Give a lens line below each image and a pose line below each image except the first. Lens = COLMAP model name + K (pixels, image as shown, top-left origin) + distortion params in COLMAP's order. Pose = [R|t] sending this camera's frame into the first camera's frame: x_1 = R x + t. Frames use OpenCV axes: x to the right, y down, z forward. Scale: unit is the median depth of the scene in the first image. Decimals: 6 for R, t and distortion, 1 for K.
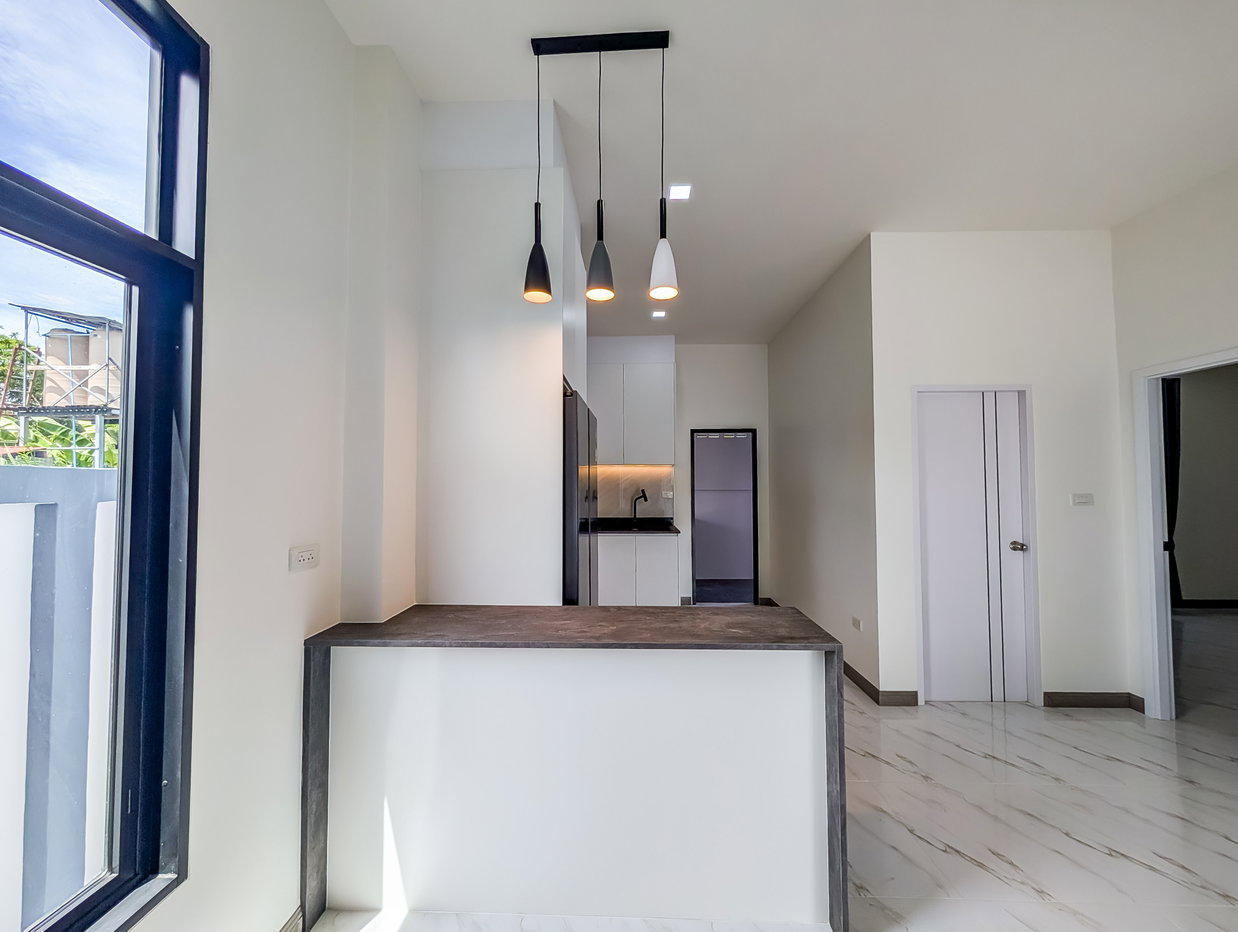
lens RADIAL K [[444.4, 0, 618.6], [0, 444.4, 469.7], [0, 0, 1]] dist [-0.000811, -0.000319]
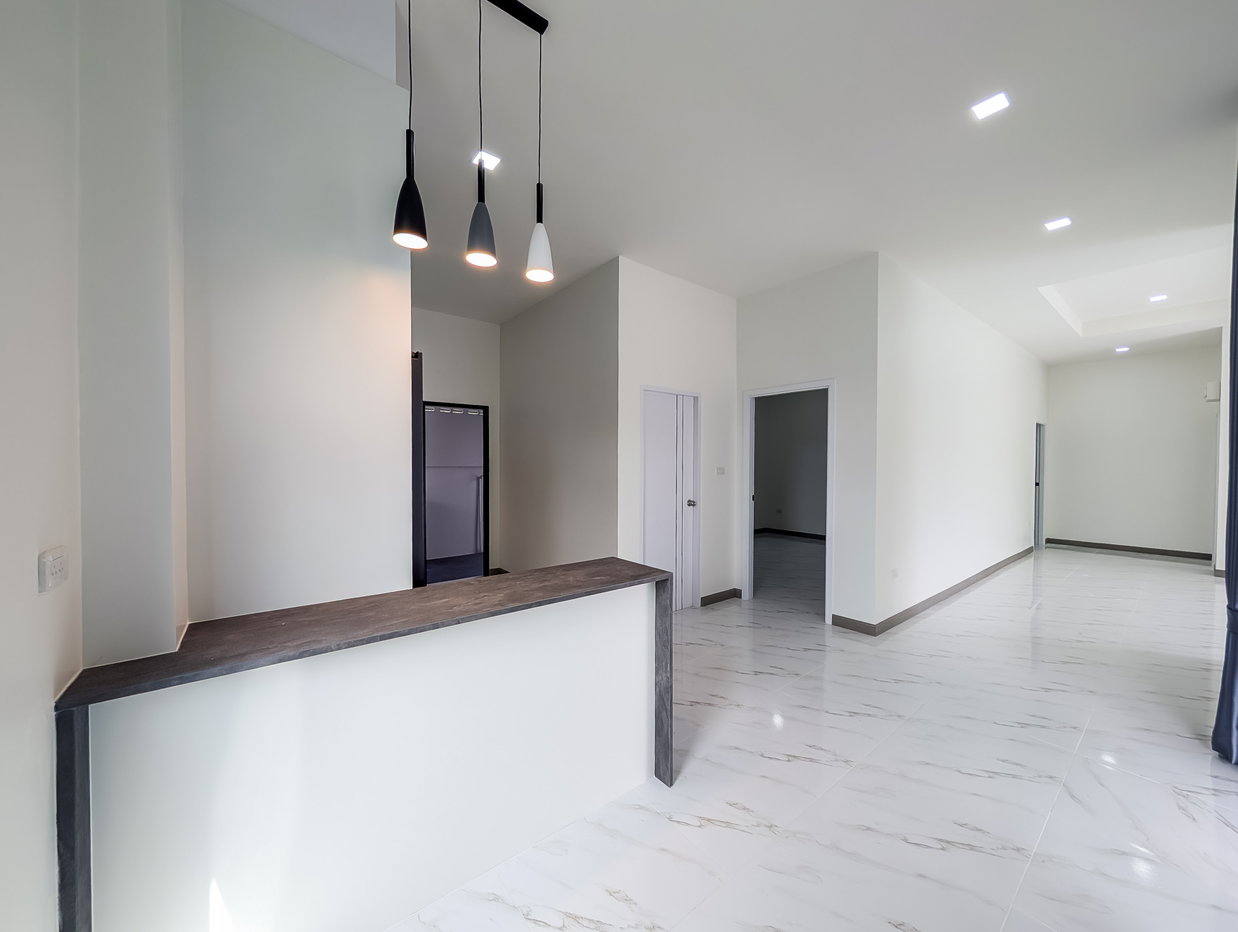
lens RADIAL K [[444.4, 0, 618.6], [0, 444.4, 469.7], [0, 0, 1]] dist [-0.000811, -0.000319]
pose [[0.773985, -0.006570, 0.633170, -0.420726], [-0.025224, 0.998833, 0.041198, 0.014707], [-0.632701, -0.047857, 0.772916, 0.040880]]
